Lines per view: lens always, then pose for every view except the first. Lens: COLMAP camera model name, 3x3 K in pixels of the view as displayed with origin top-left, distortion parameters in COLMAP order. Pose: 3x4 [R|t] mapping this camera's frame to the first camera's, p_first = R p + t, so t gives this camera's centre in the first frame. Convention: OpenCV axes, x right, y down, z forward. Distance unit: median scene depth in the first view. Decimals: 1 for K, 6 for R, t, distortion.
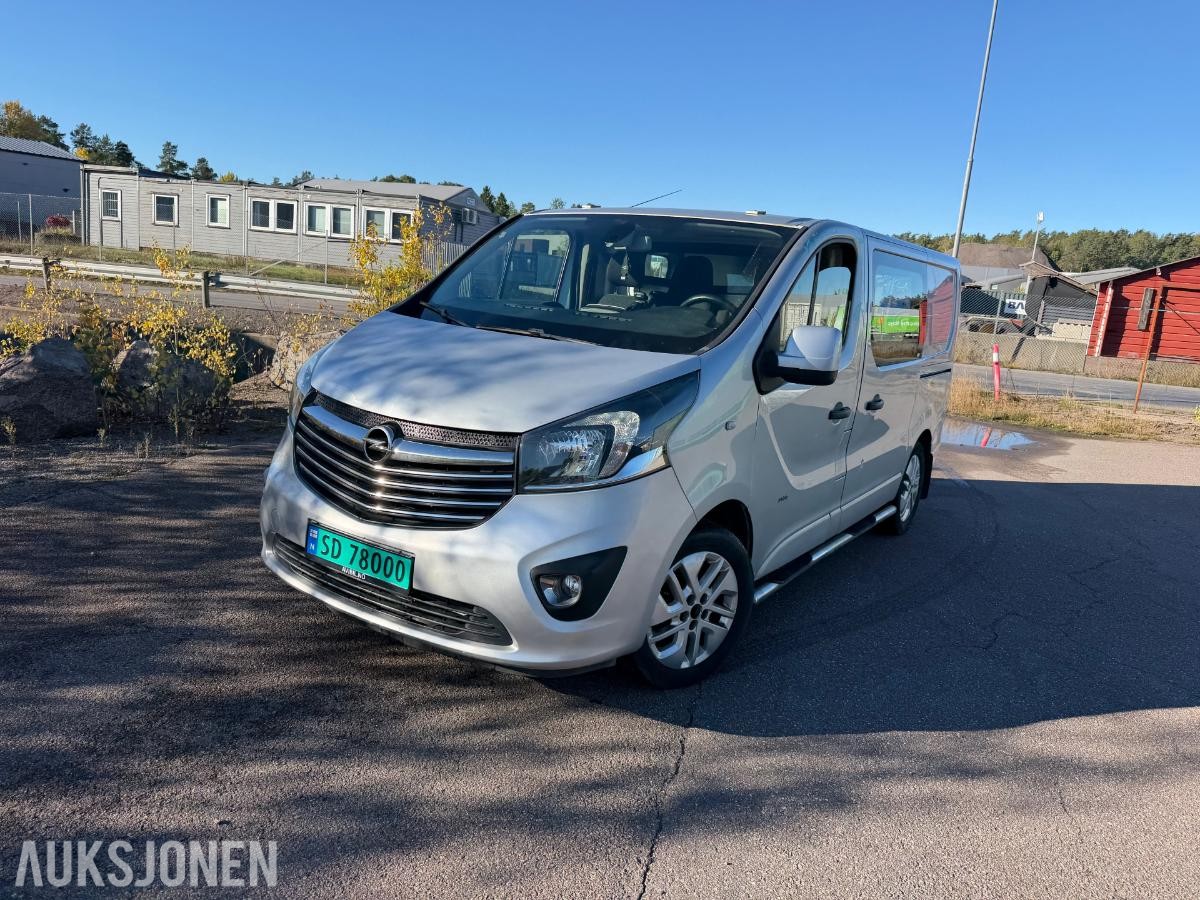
lens RADIAL K [[848.0, 0, 605.8], [0, 848.0, 439.6], [0, 0, 1]] dist [0.045644, -0.058577]
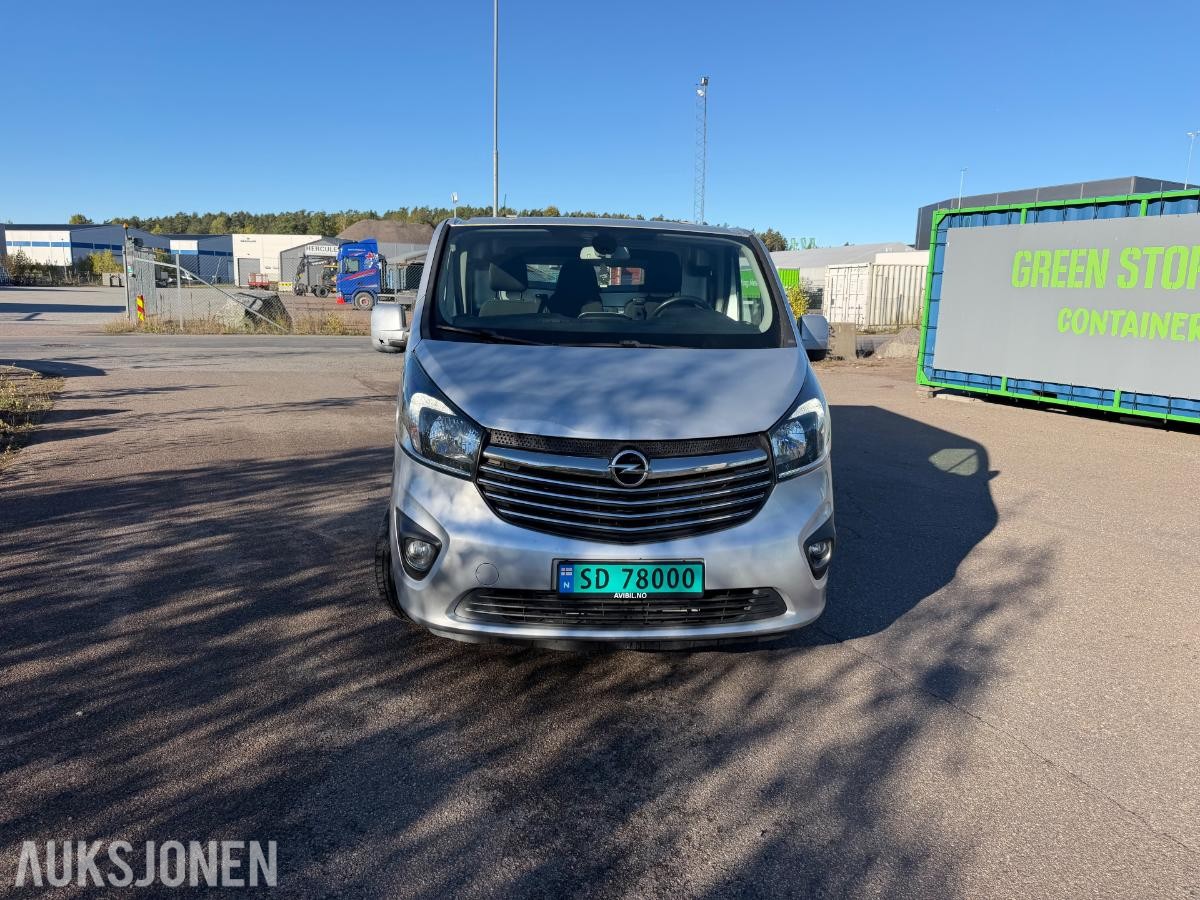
lens RADIAL K [[848.0, 0, 608.4], [0, 848.0, 438.8], [0, 0, 1]] dist [0.045644, -0.058577]
pose [[0.782023, -0.174690, 0.598268, -0.631273], [0.160028, 0.984014, 0.078147, -0.079666], [-0.602355, 0.034627, 0.797477, 0.142177]]
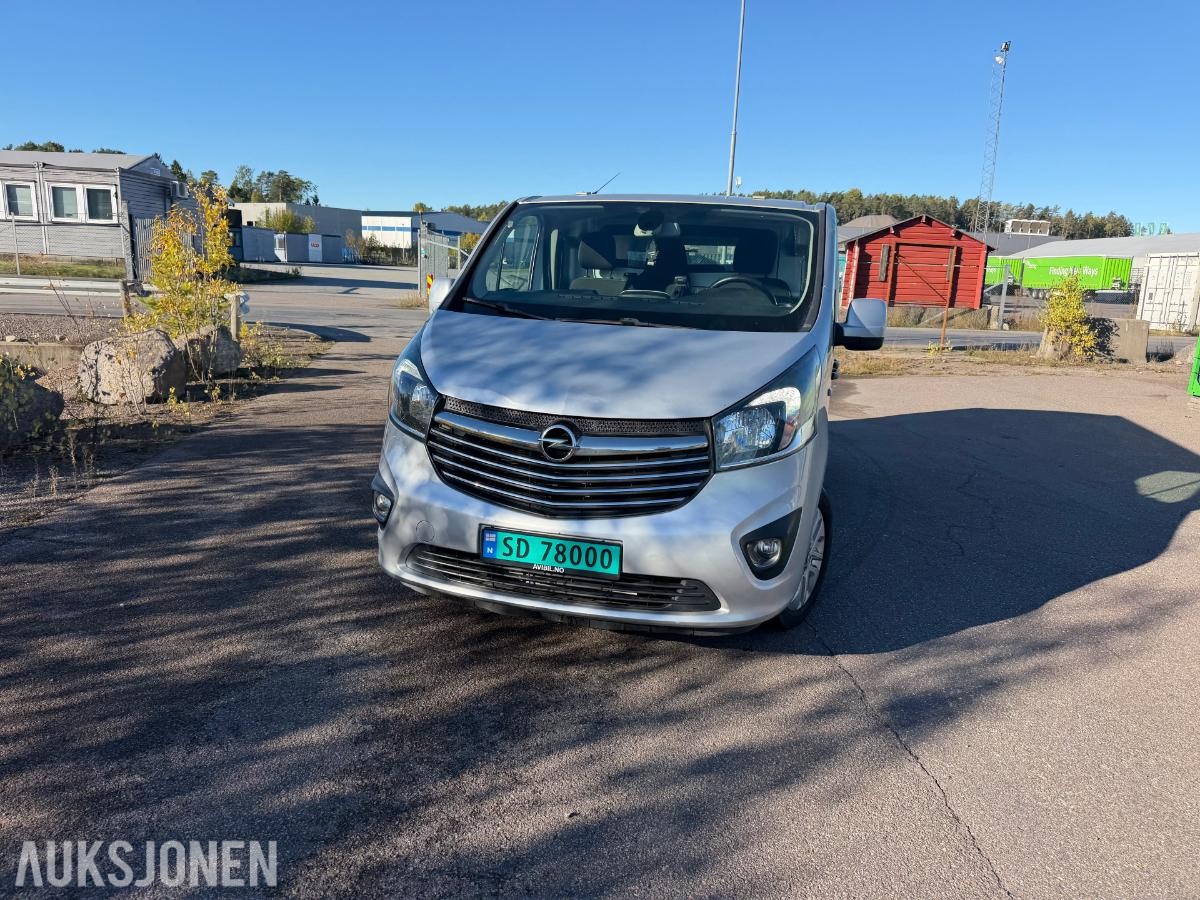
lens RADIAL K [[848.0, 0, 608.9], [0, 848.0, 454.9], [0, 0, 1]] dist [0.045644, -0.058577]
pose [[0.943666, -0.116997, 0.309525, -0.373901], [0.100609, 0.992569, 0.068449, -0.030697], [-0.315233, -0.033452, 0.948425, 0.006322]]
